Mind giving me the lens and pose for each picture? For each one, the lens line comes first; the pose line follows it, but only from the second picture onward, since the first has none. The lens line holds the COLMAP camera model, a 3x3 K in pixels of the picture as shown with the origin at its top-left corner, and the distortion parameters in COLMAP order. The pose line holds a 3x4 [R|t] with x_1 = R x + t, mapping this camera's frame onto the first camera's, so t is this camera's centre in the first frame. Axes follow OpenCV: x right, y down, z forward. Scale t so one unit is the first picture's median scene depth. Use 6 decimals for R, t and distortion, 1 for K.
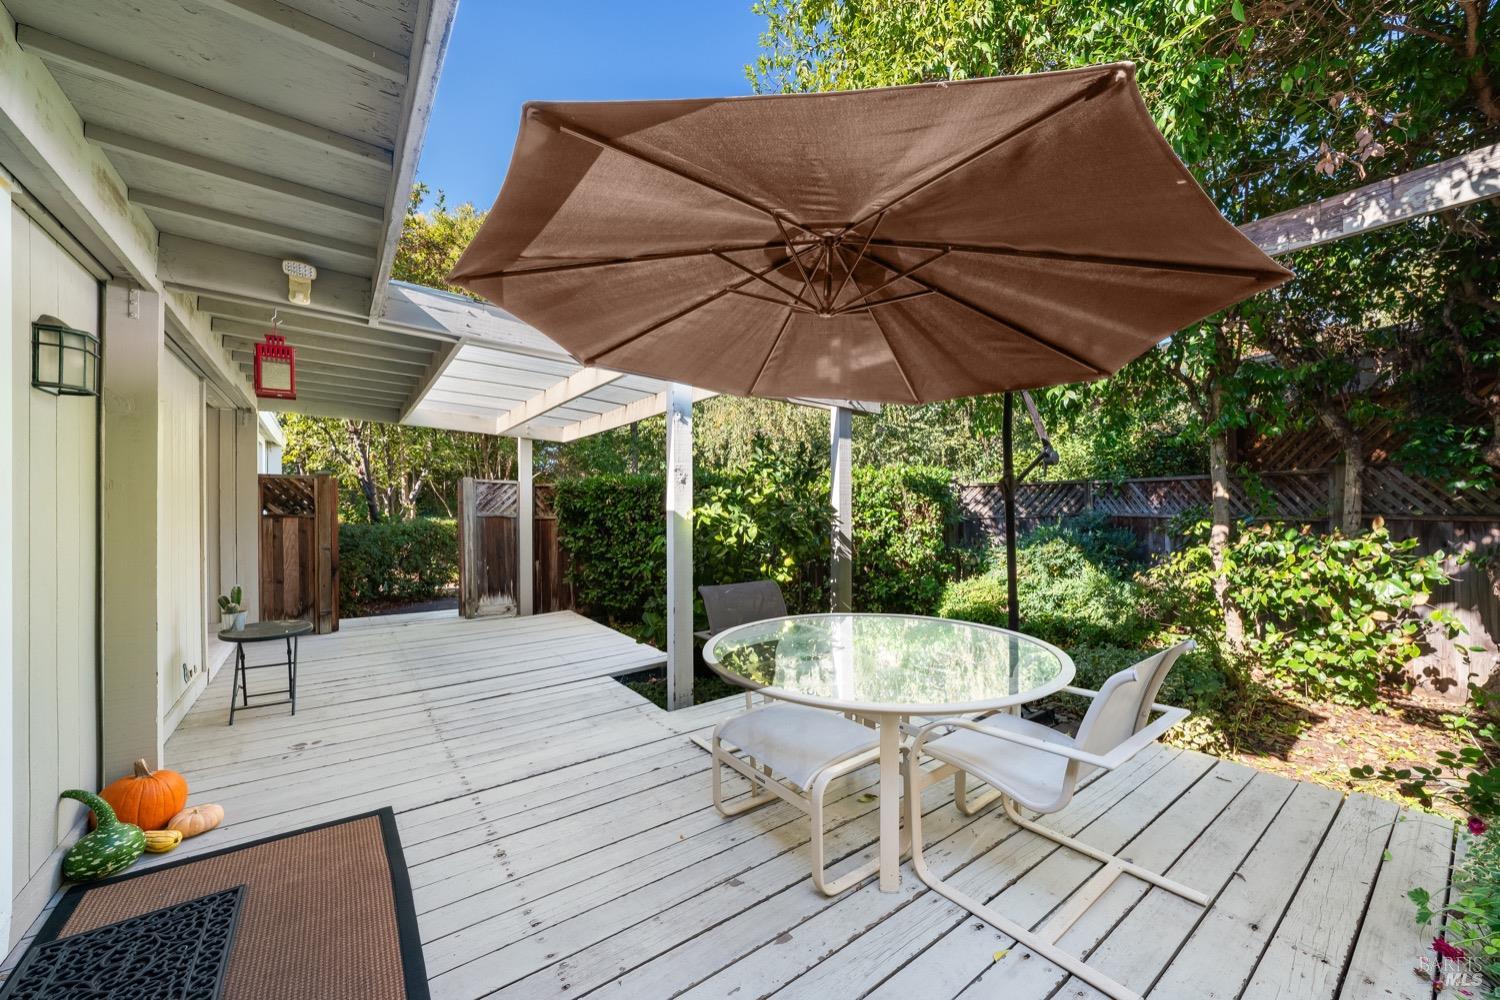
lens RADIAL K [[607.3, 0, 750.0], [0, 607.3, 500.0], [0, 0, 1]] dist [-0.000738, -0.000064]
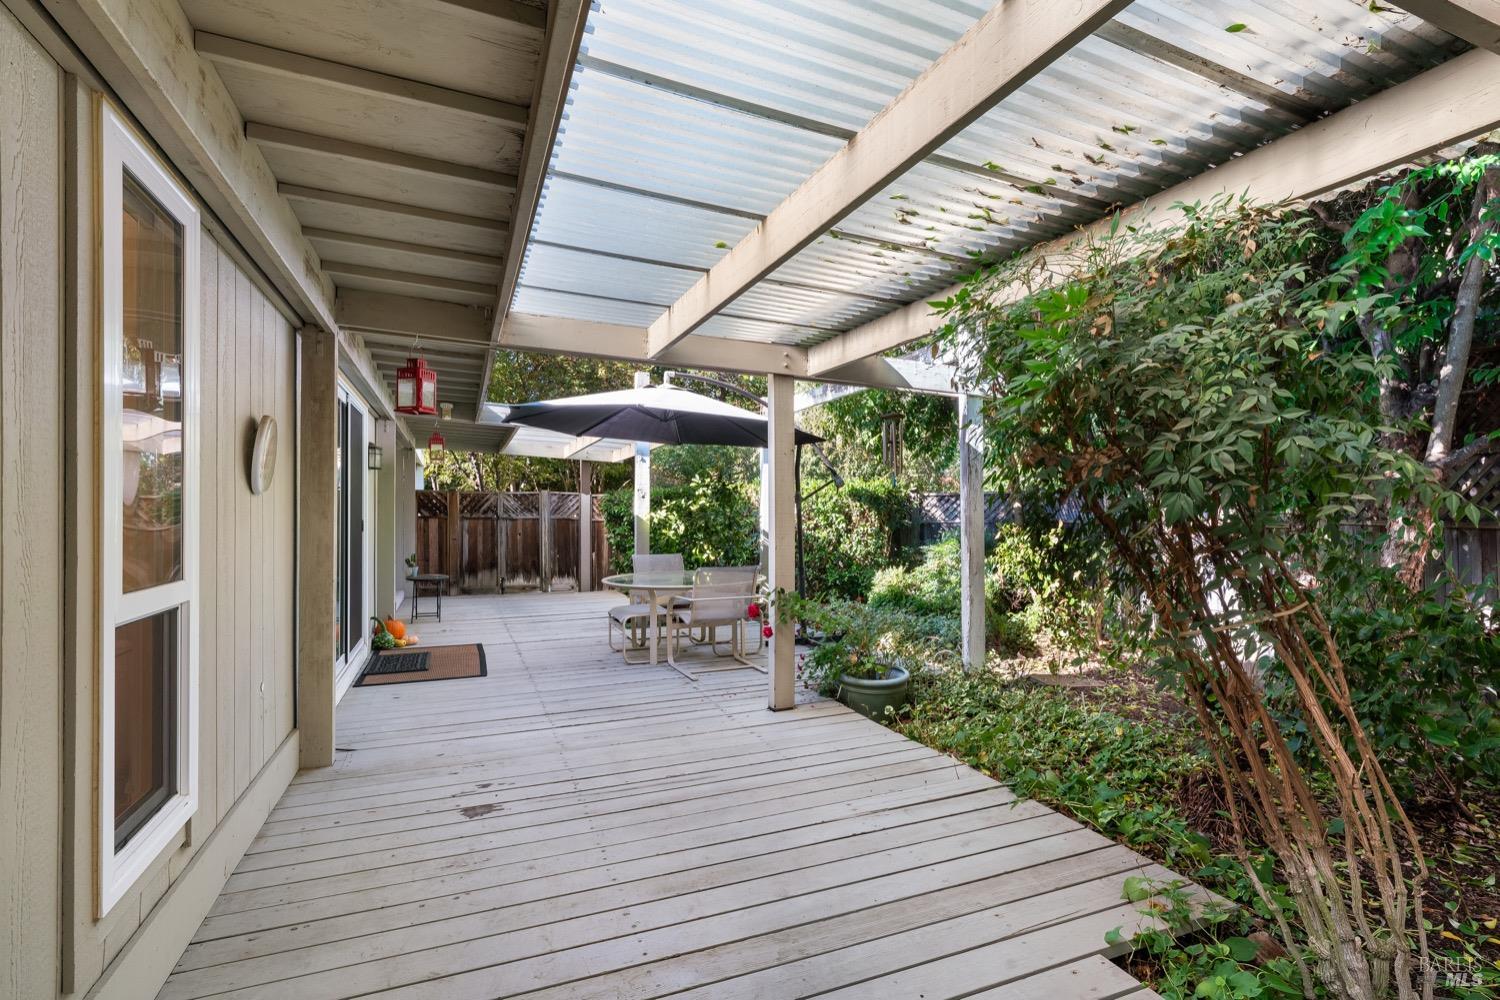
lens RADIAL K [[679.3, 0, 750.0], [0, 679.3, 500.0], [0, 0, 1]] dist [-0.062449, -0.000079]
pose [[0.982119, 0.000376, -0.188263, 0.315213], [-0.001574, 0.999979, -0.006213, -0.006814], [0.188257, 0.006398, 0.982099, -0.465082]]
